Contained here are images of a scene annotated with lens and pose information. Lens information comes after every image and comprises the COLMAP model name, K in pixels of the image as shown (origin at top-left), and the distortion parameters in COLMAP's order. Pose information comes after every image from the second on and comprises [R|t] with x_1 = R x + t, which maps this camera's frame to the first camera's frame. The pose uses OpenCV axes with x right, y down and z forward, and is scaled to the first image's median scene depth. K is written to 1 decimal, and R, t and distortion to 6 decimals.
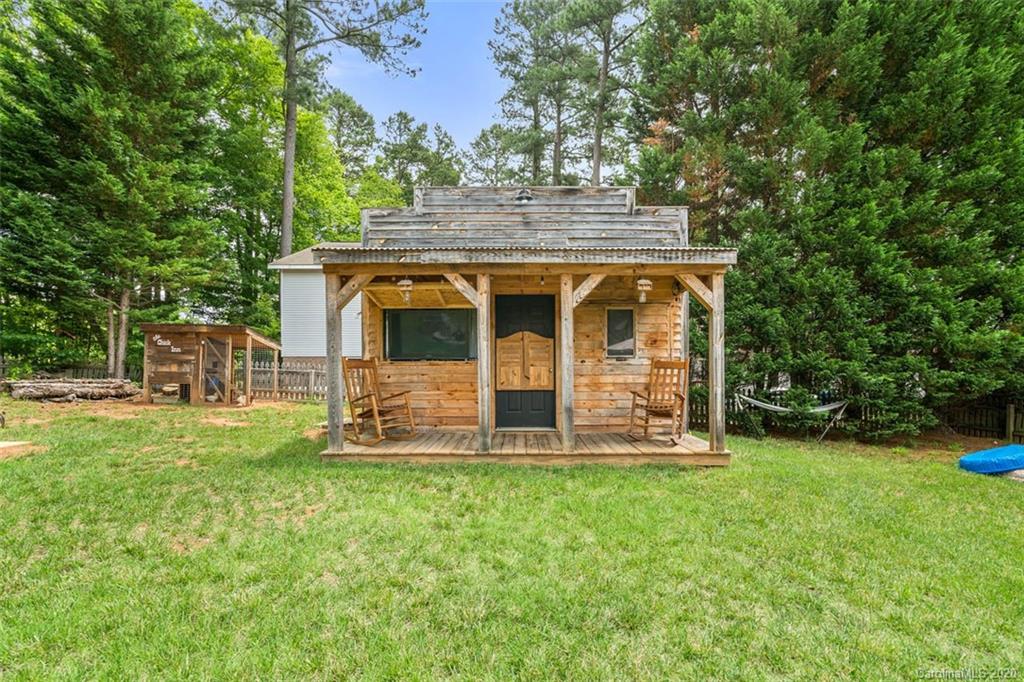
lens RADIAL K [[472.6, 0, 517.0], [0, 472.6, 360.1], [0, 0, 1]] dist [-0.000067, 0.000492]
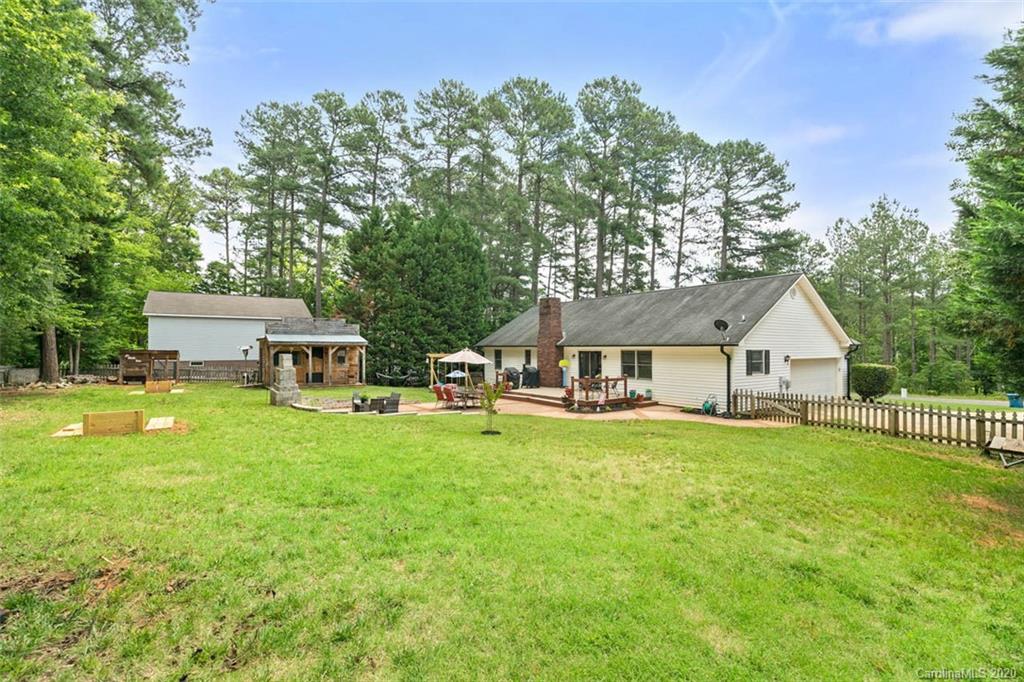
lens RADIAL K [[472.6, 0, 513.9], [0, 472.6, 345.4], [0, 0, 1]] dist [-0.000067, 0.000492]
pose [[0.826293, 0.004801, 0.563220, -0.507955], [-0.001074, 0.999975, -0.006948, -0.083301], [-0.563240, 0.005136, 0.826278, -1.910558]]
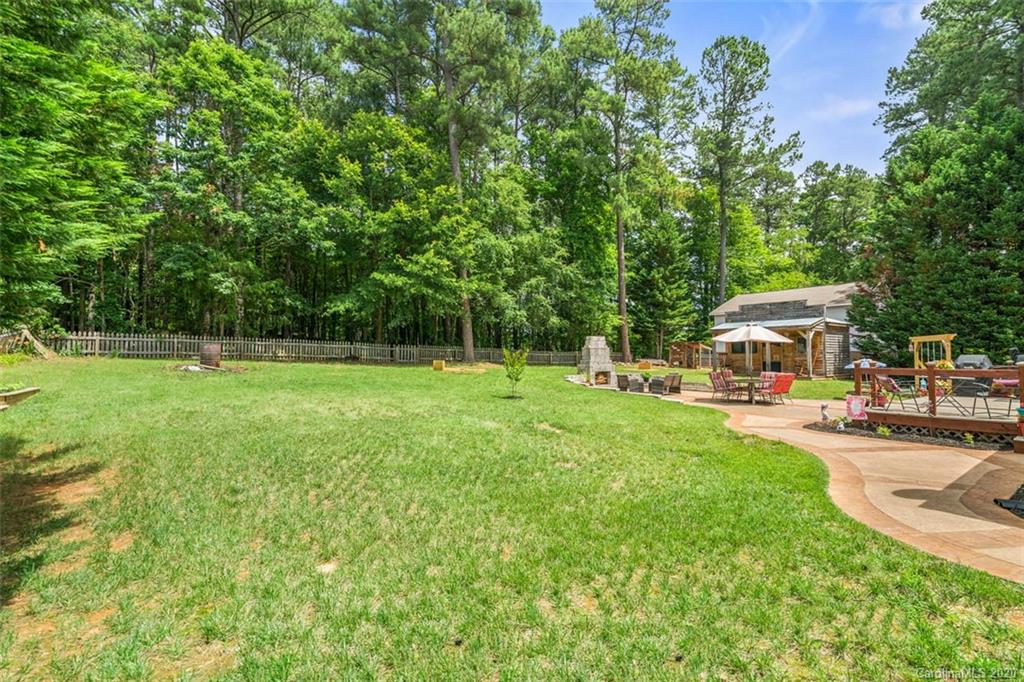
lens RADIAL K [[472.6, 0, 505.0], [0, 472.6, 346.8], [0, 0, 1]] dist [-0.000067, 0.000492]
pose [[0.594614, -0.016196, -0.803849, 1.091140], [0.002148, 0.999826, -0.018556, 0.009694], [0.804009, 0.009307, 0.594545, -1.757111]]
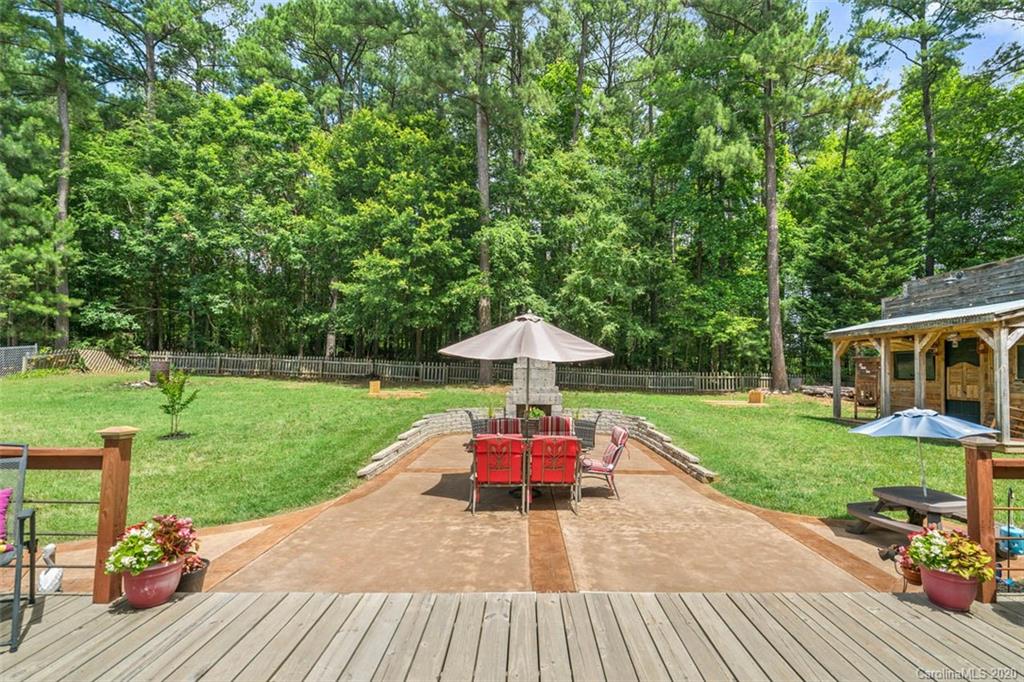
lens RADIAL K [[472.6, 0, 549.6], [0, 472.6, 358.1], [0, 0, 1]] dist [-0.000067, 0.000492]
pose [[0.050933, -0.027525, -0.998323, 0.991361], [-0.009682, 0.999560, -0.028053, -0.011641], [0.998655, 0.011094, 0.050644, -0.284350]]
